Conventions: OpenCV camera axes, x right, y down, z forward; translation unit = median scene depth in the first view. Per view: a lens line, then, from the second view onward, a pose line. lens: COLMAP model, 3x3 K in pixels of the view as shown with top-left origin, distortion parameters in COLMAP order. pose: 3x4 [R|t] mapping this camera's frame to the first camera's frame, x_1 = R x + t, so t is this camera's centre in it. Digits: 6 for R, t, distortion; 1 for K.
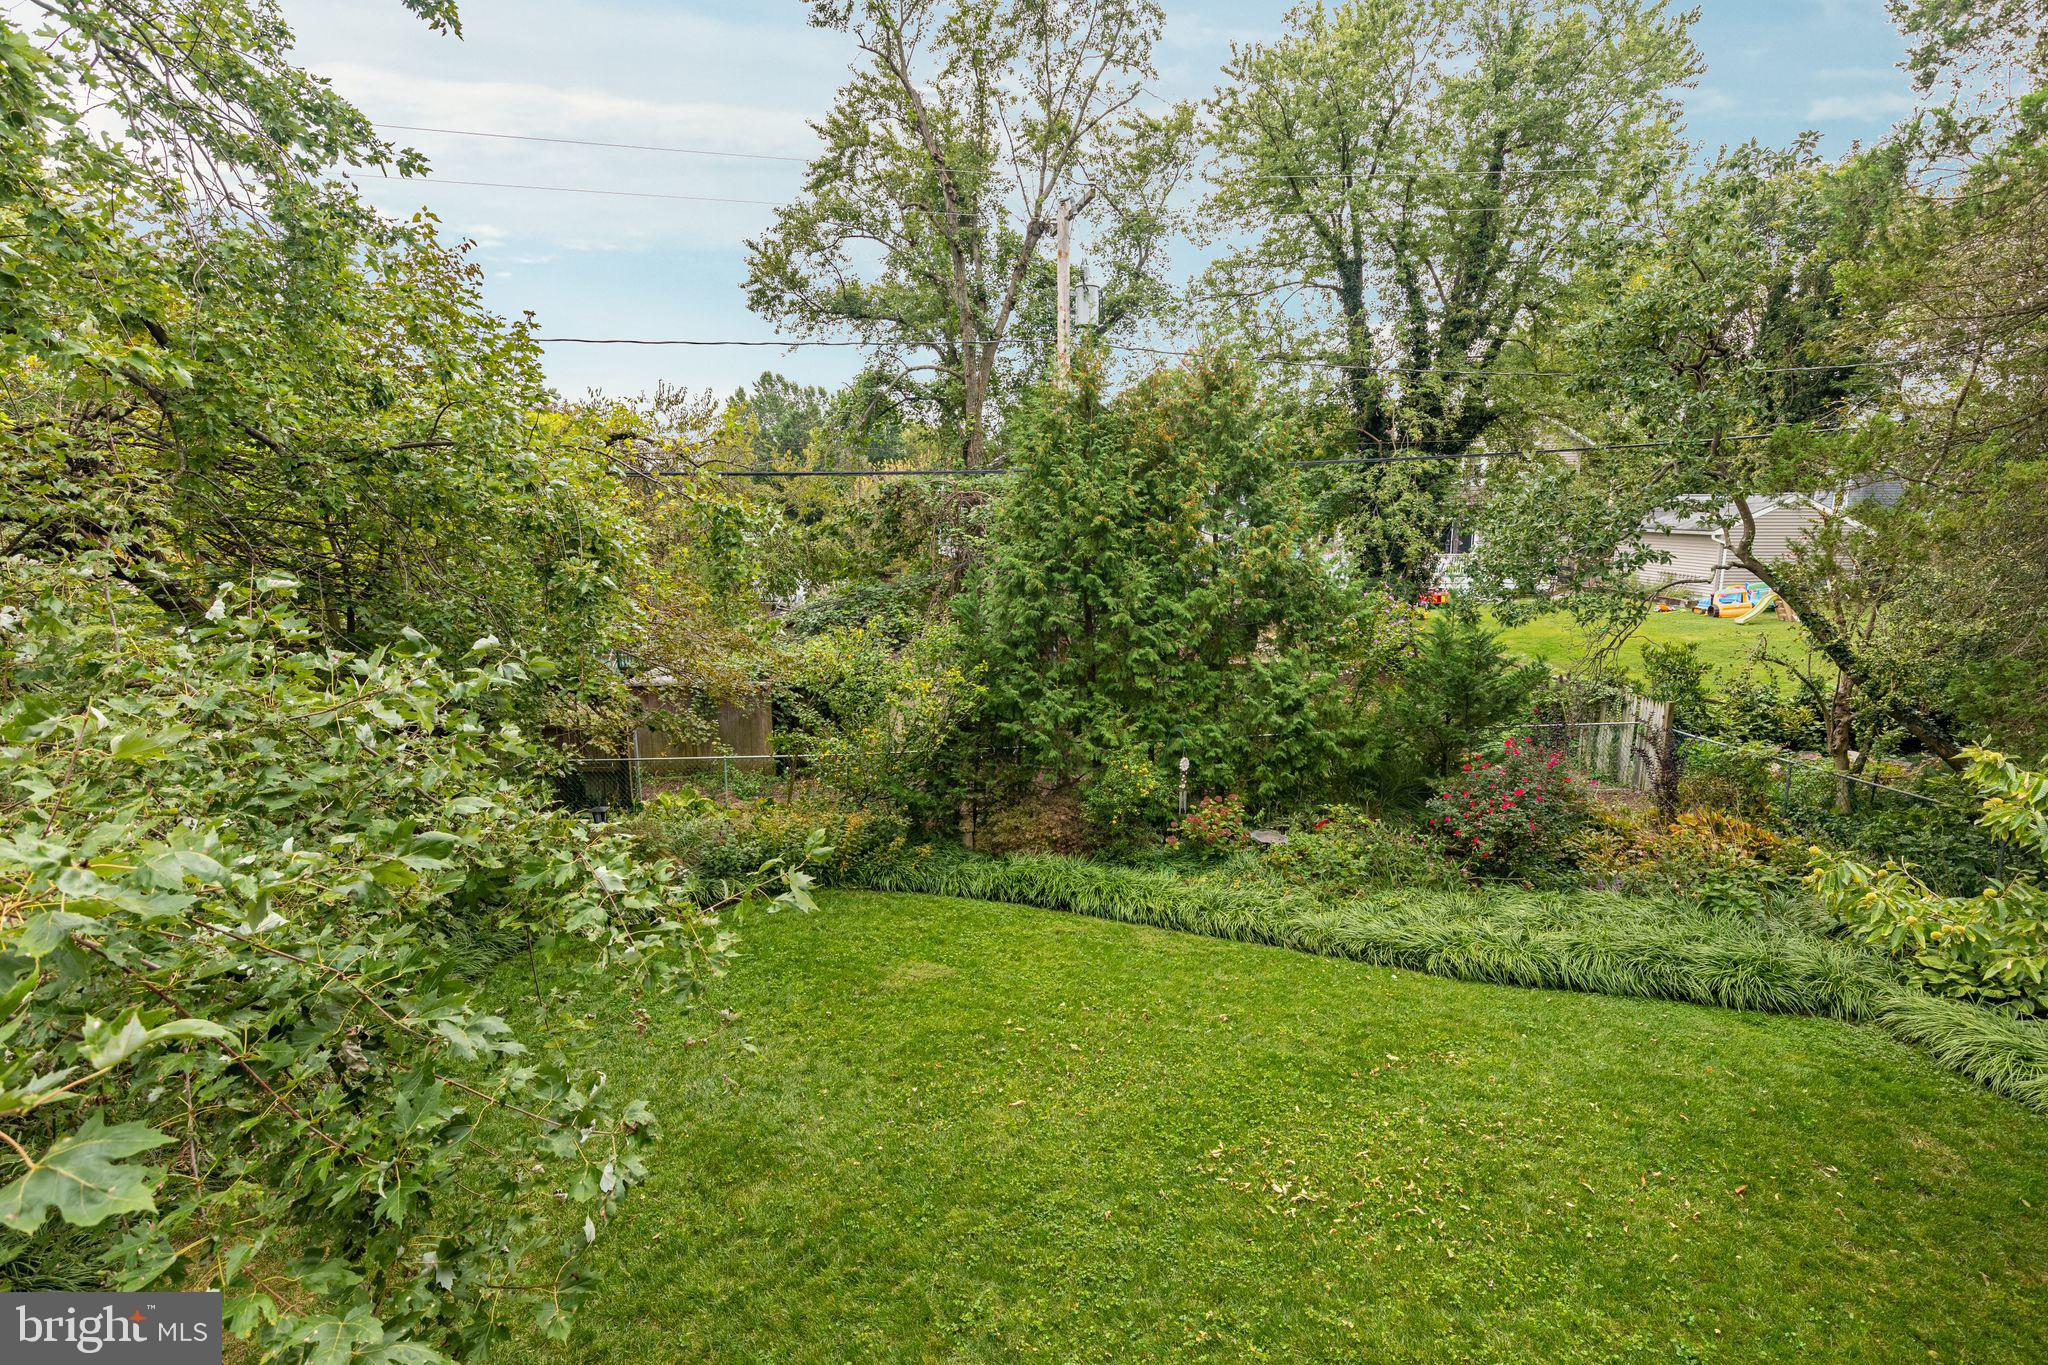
lens RADIAL K [[1013.1, 0, 1028.8], [0, 1013.1, 706.9], [0, 0, 1]] dist [-0.000841, 0.000190]
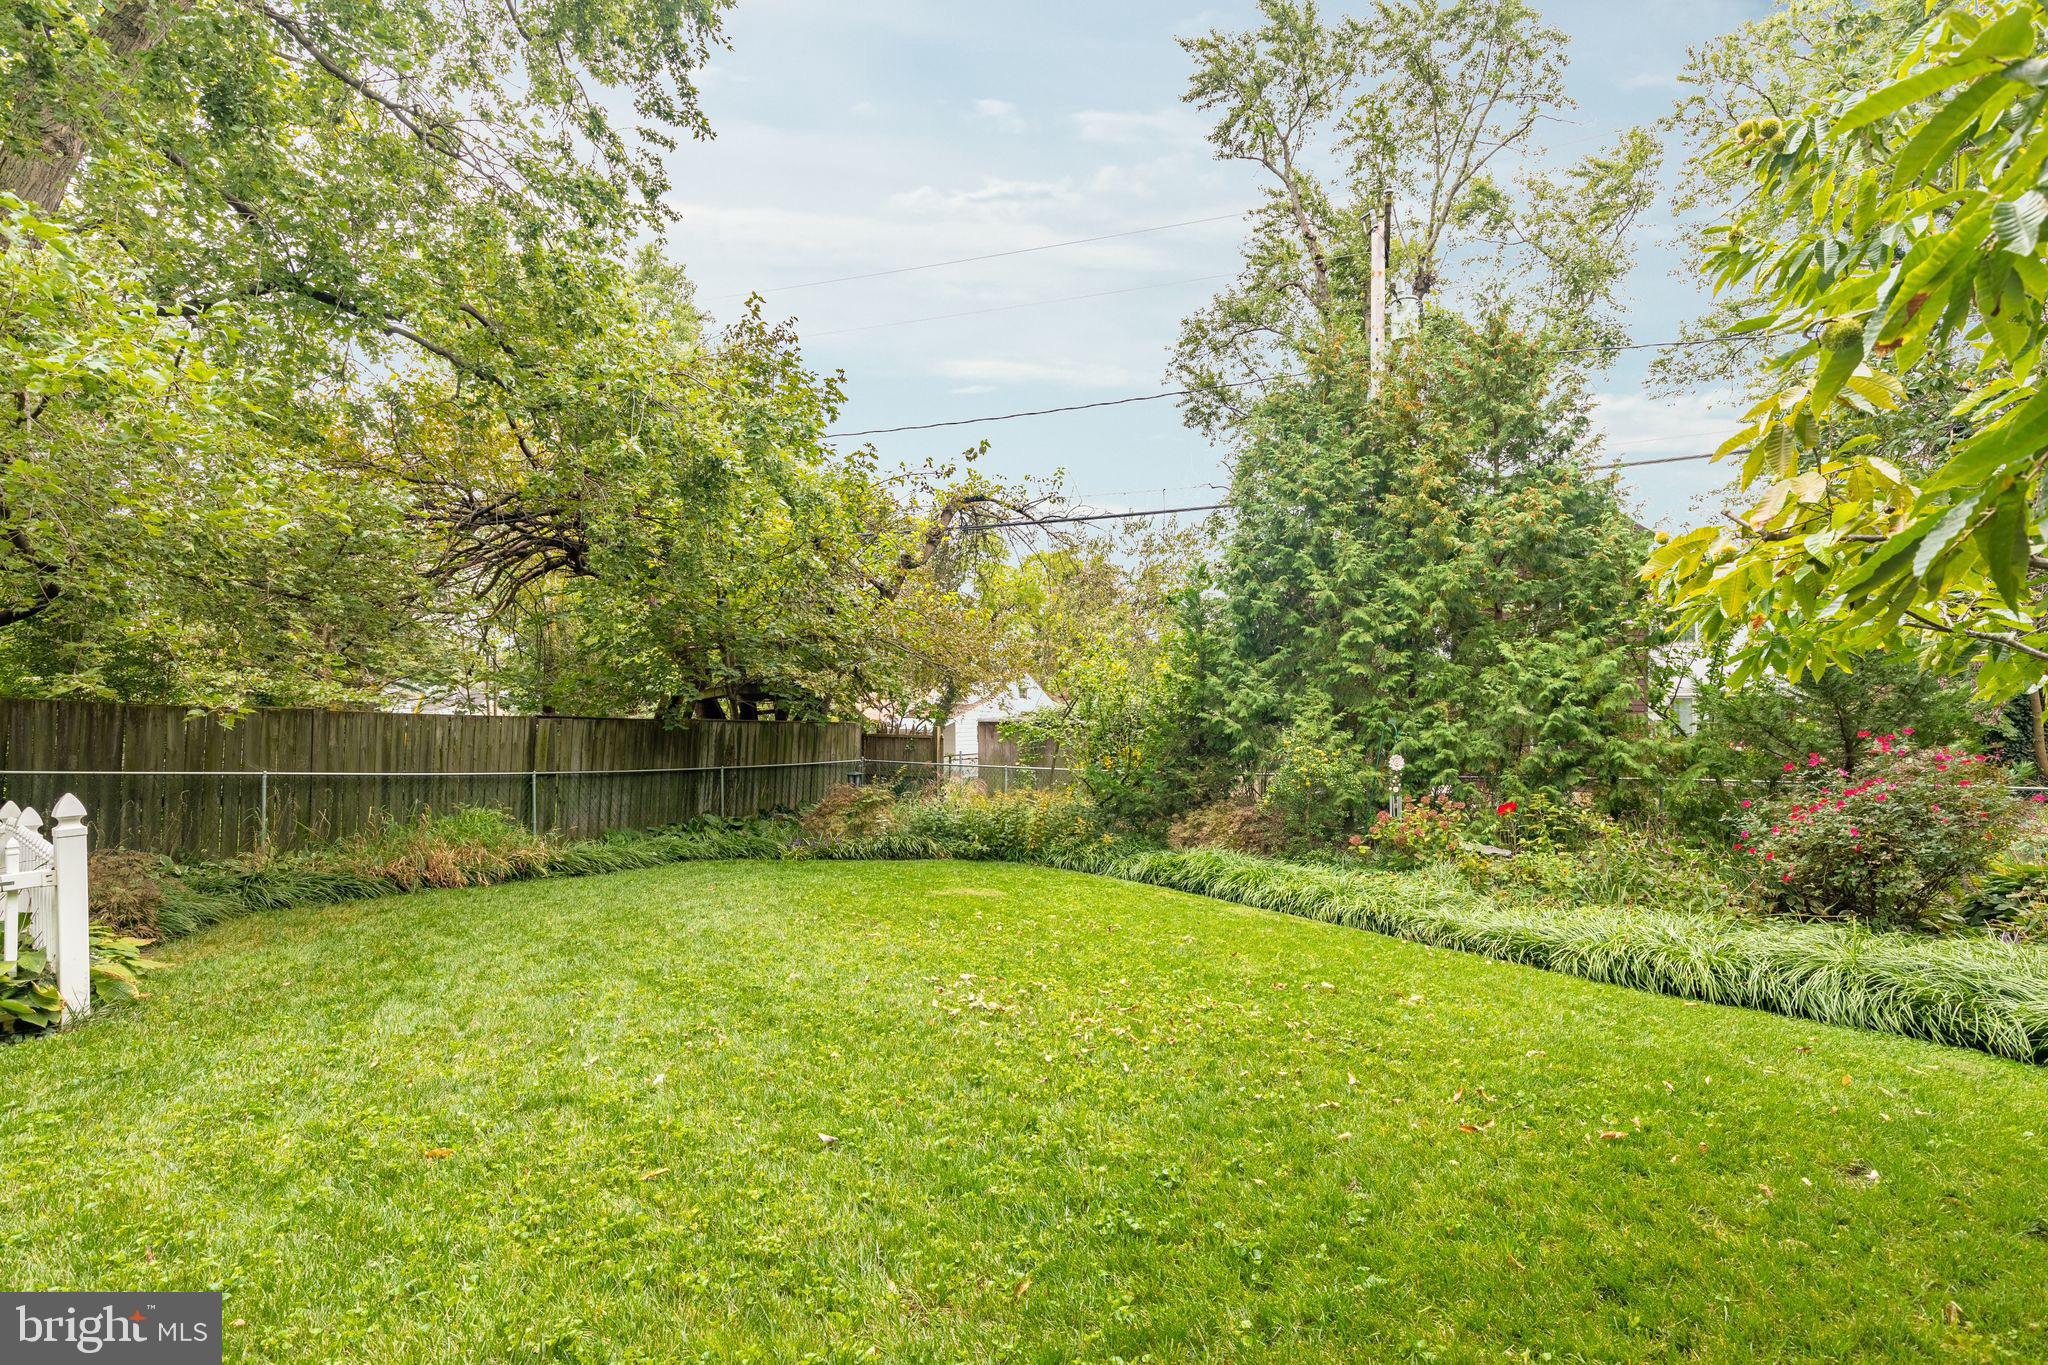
lens RADIAL K [[1013.1, 0, 1028.8], [0, 1013.1, 706.9], [0, 0, 1]] dist [-0.000841, 0.000190]
pose [[0.837009, 0.006414, -0.547151, 0.356755], [-0.106505, 0.982717, -0.151407, 0.170855], [0.536723, 0.185004, 0.823226, 0.133834]]
